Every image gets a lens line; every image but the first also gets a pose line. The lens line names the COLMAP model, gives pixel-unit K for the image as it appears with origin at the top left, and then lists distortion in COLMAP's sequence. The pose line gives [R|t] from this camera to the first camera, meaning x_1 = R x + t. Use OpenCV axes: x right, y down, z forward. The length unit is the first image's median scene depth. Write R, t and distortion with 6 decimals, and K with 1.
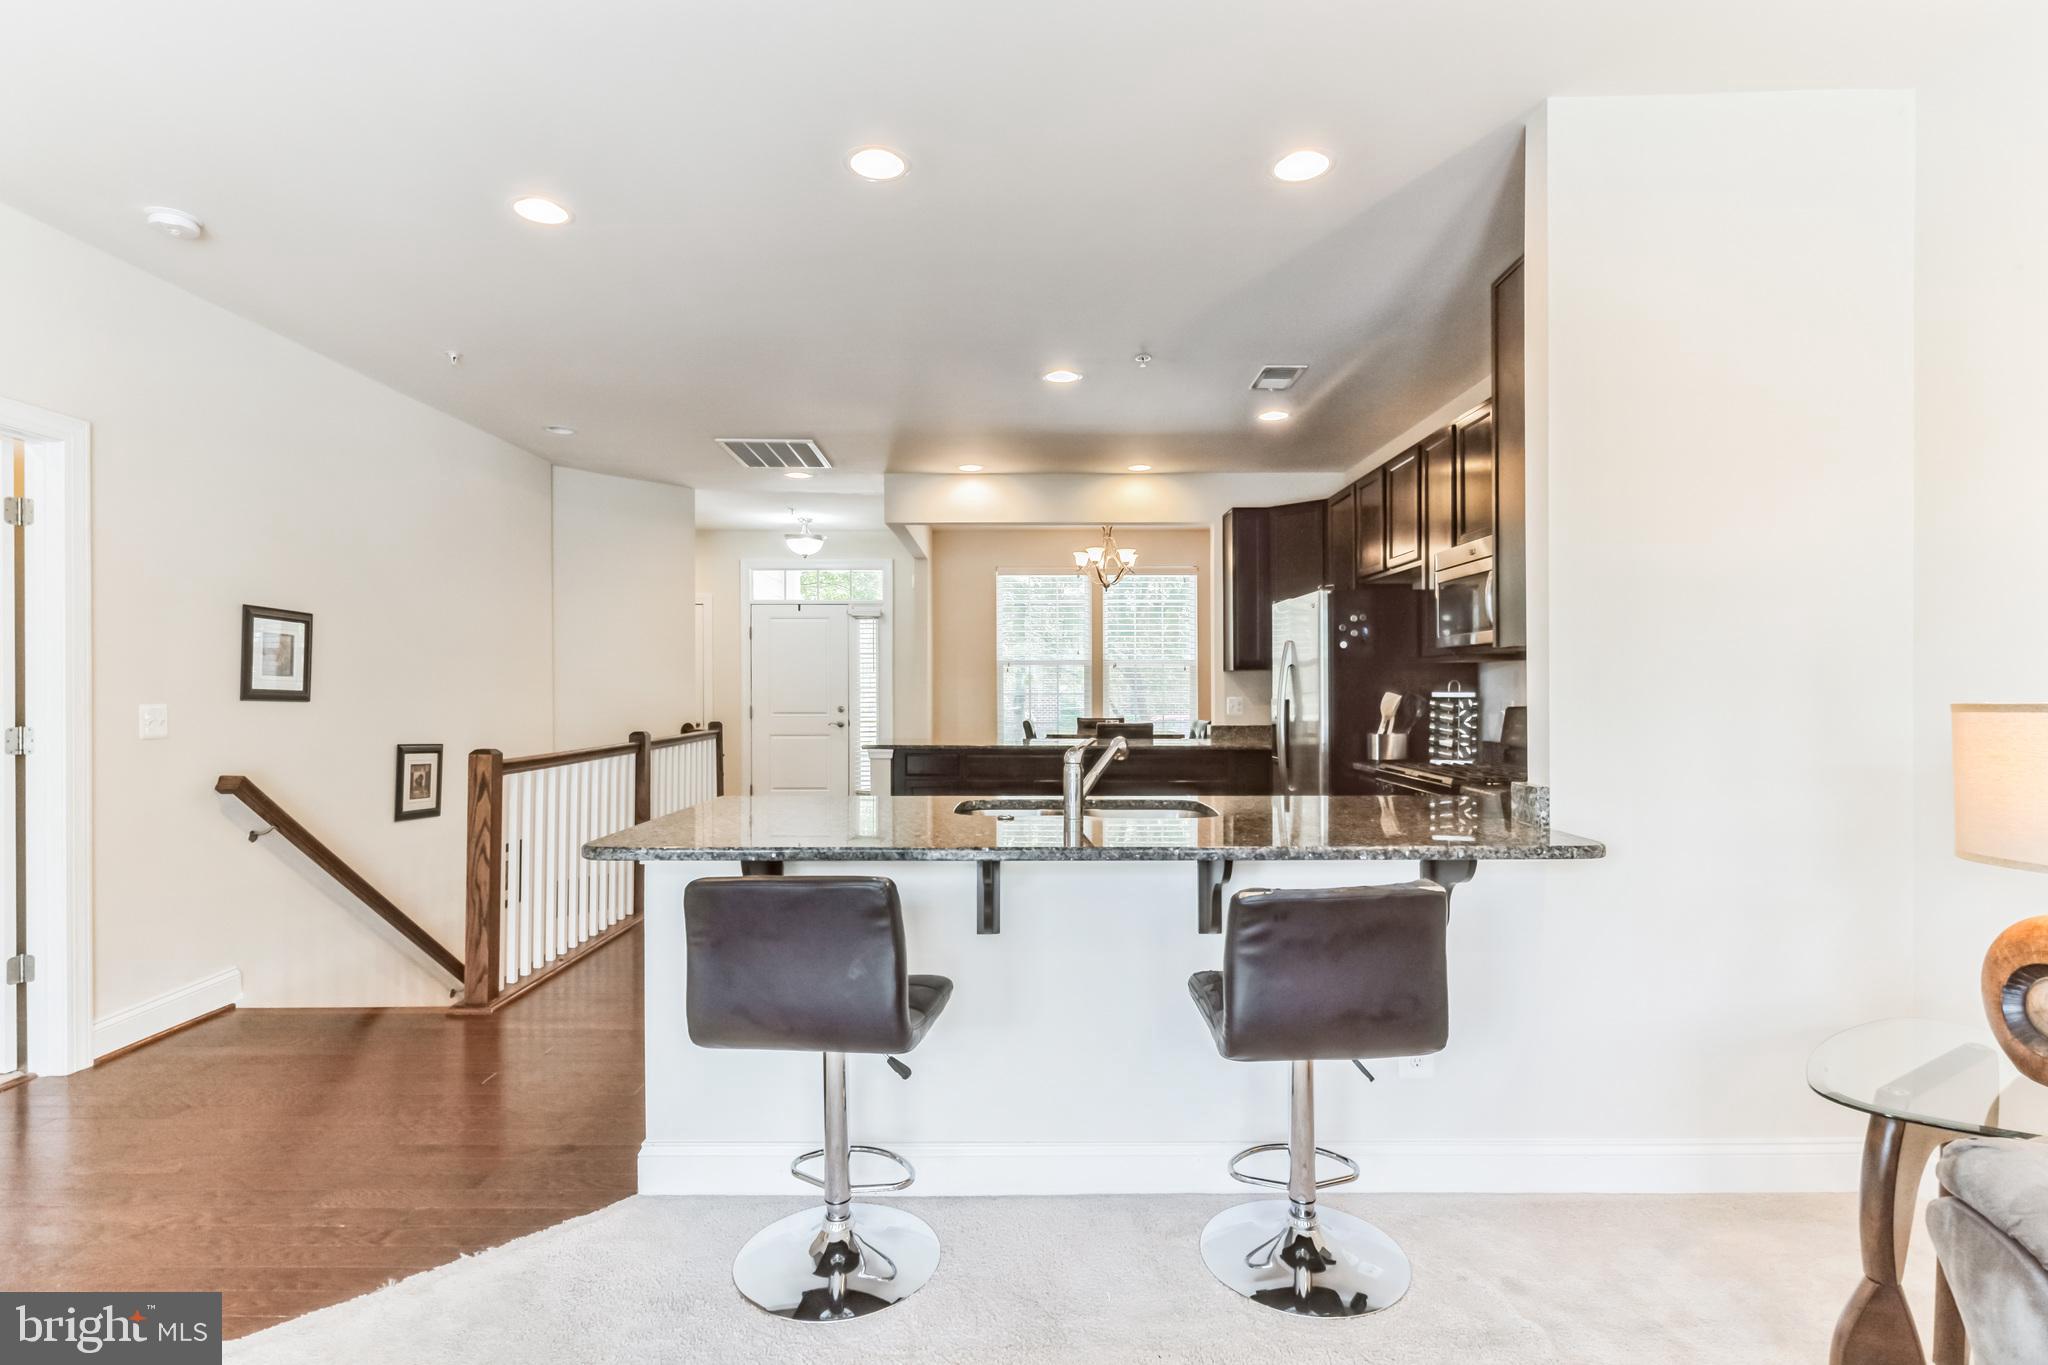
lens RADIAL K [[996.5, 0, 1029.6], [0, 996.5, 698.0], [0, 0, 1]] dist [0.002030, -0.000740]
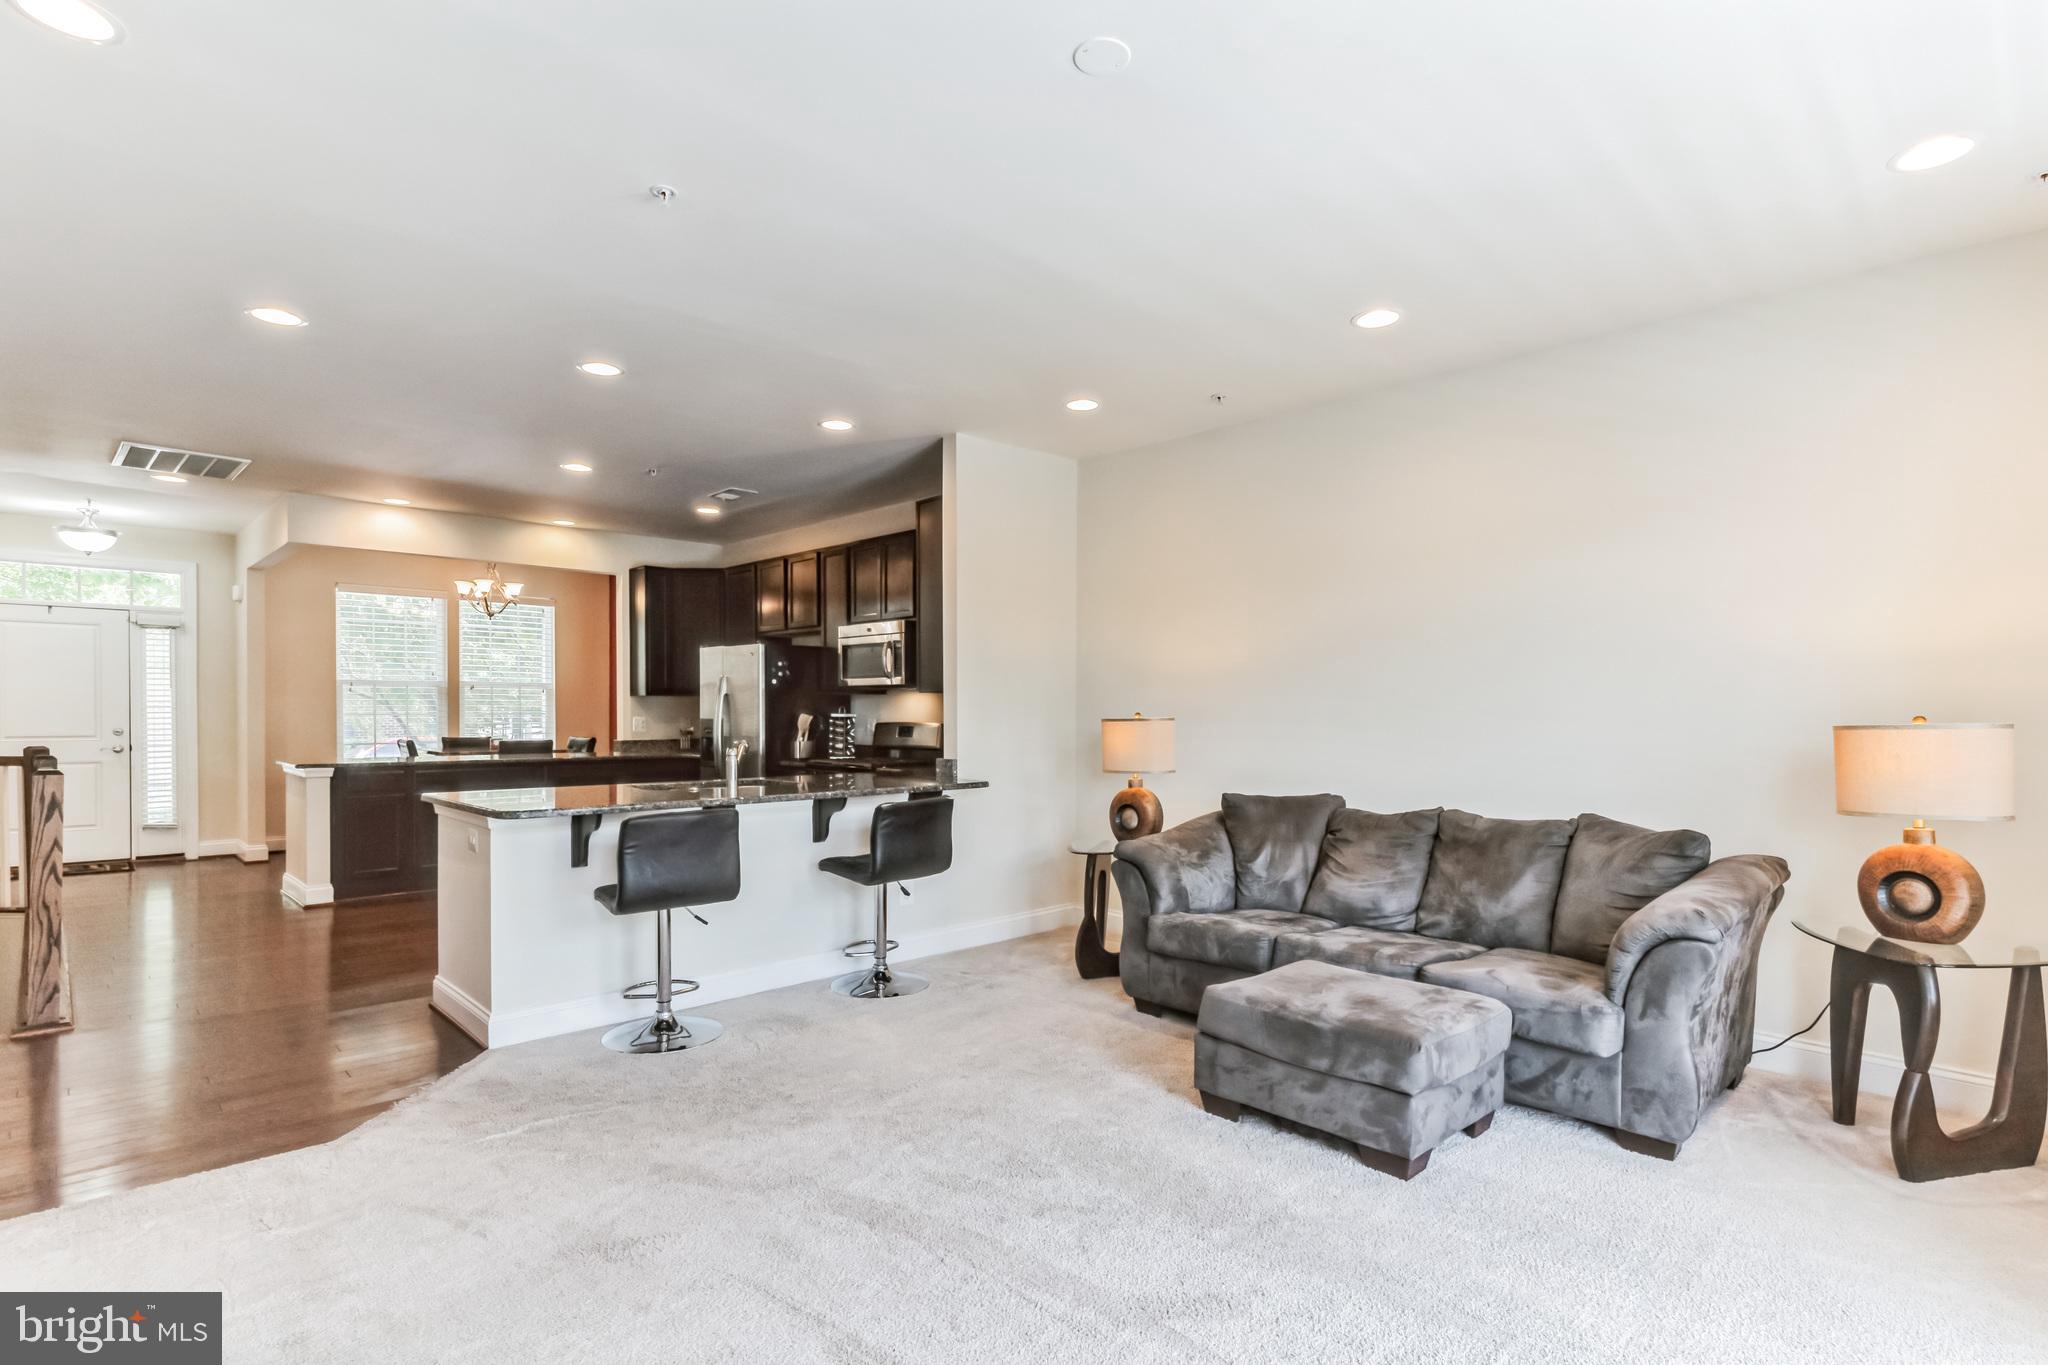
lens RADIAL K [[996.5, 0, 1029.6], [0, 996.5, 698.0], [0, 0, 1]] dist [0.002030, -0.000740]
pose [[0.727037, 0.012260, 0.686489, -0.431296], [0.001371, 0.999813, -0.019308, -0.000079], [-0.686597, 0.014979, 0.726884, -0.340846]]
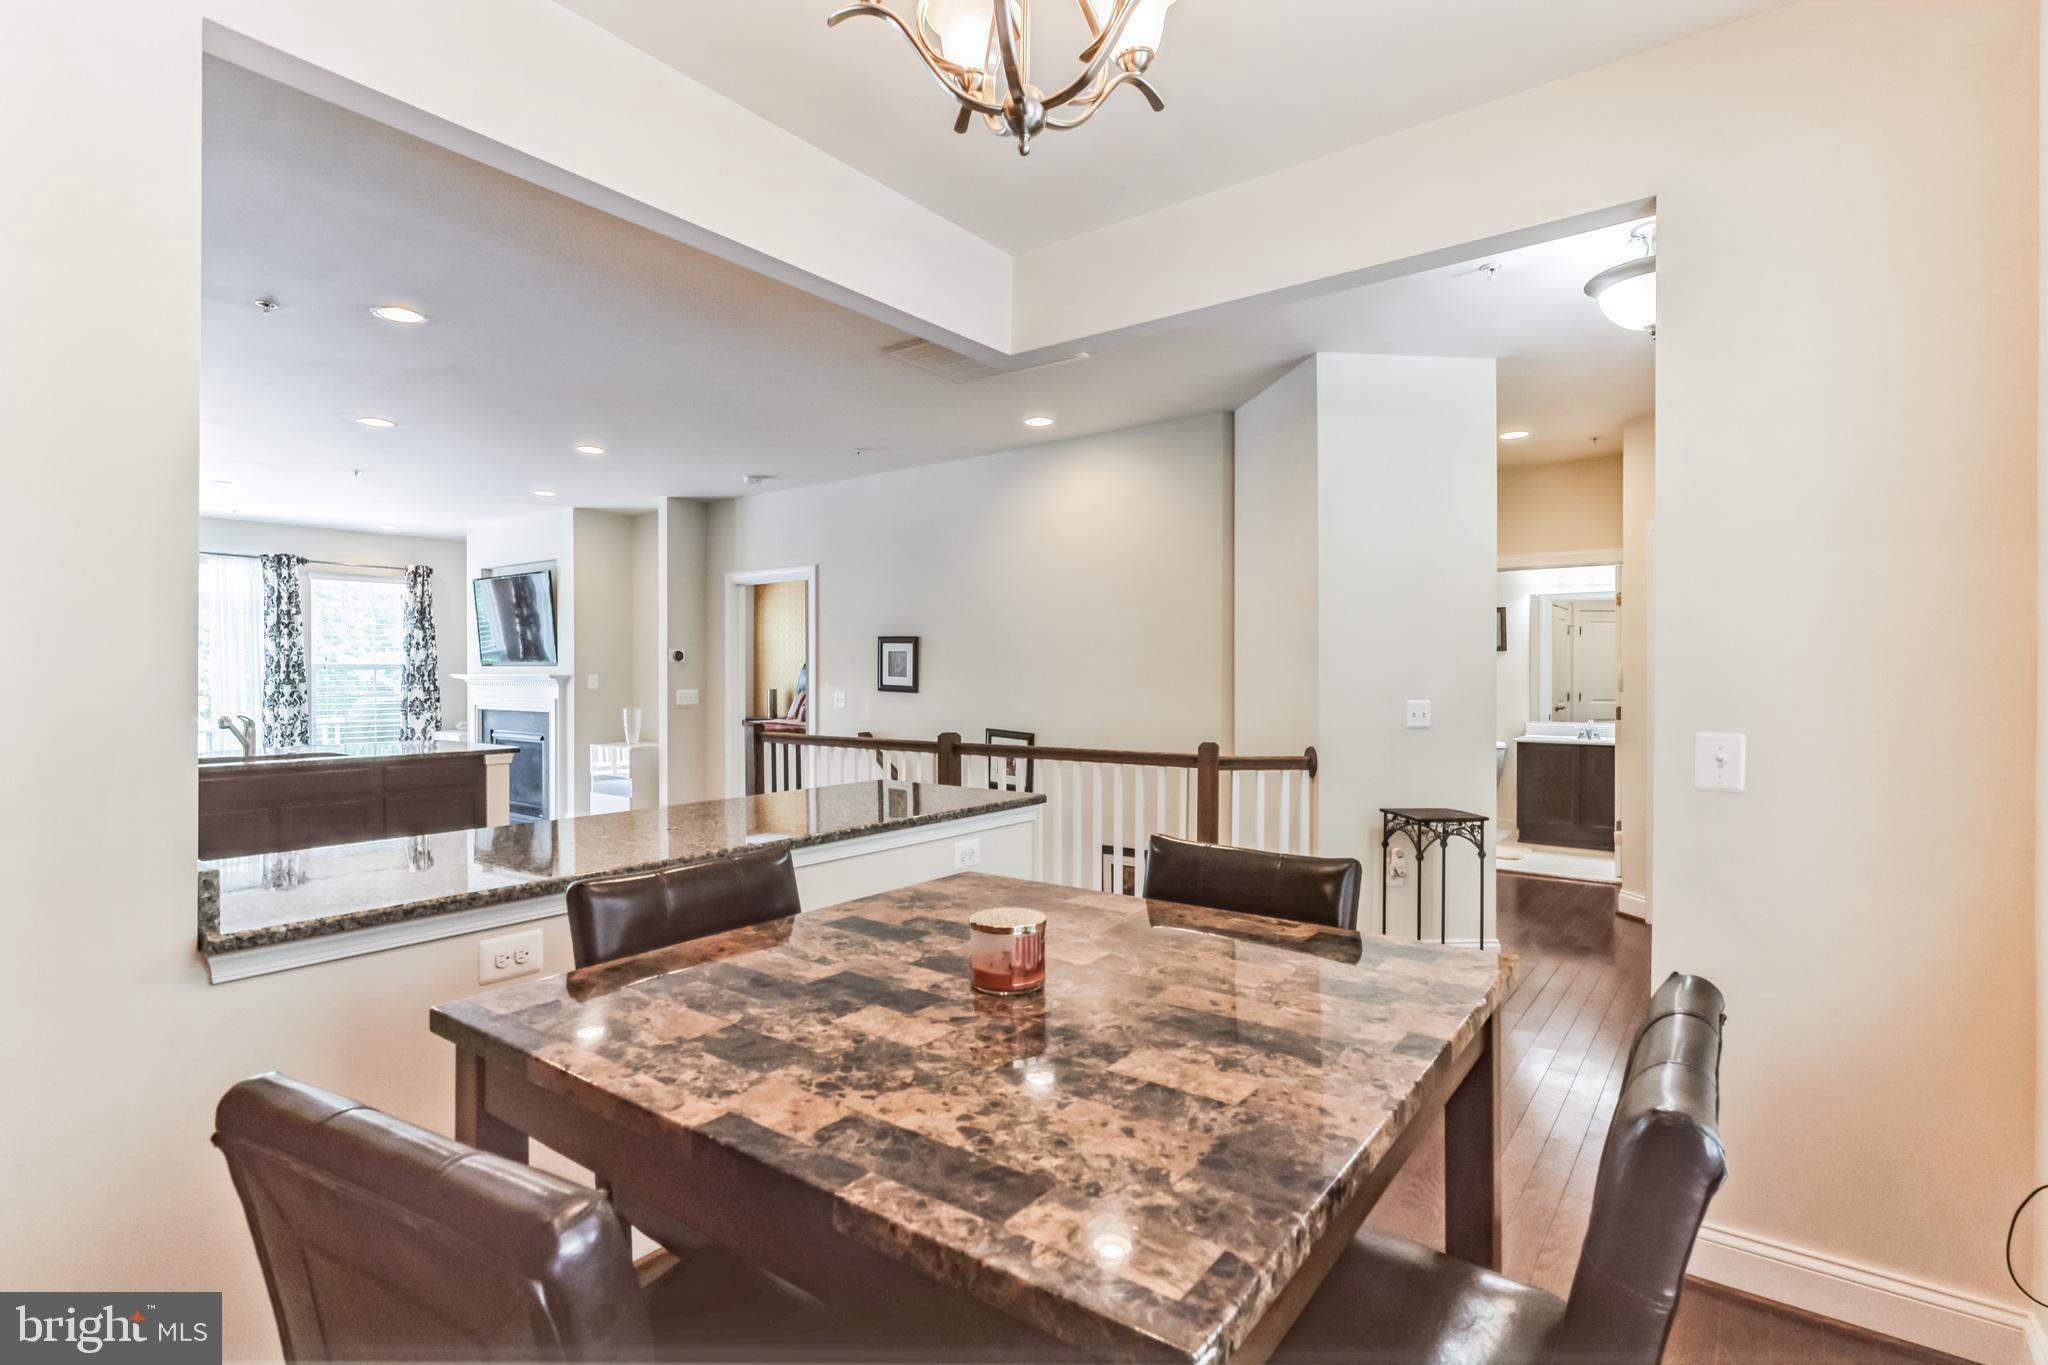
lens RADIAL K [[967.6, 0, 1024.0], [0, 967.6, 682.5], [0, 0, 1]] dist [-0.000850, 0.000061]
pose [[-0.616168, 0.006504, -0.787588, 0.357133], [-0.005881, 0.999900, 0.012858, -0.032204], [0.787593, 0.012554, -0.616068, 1.963143]]
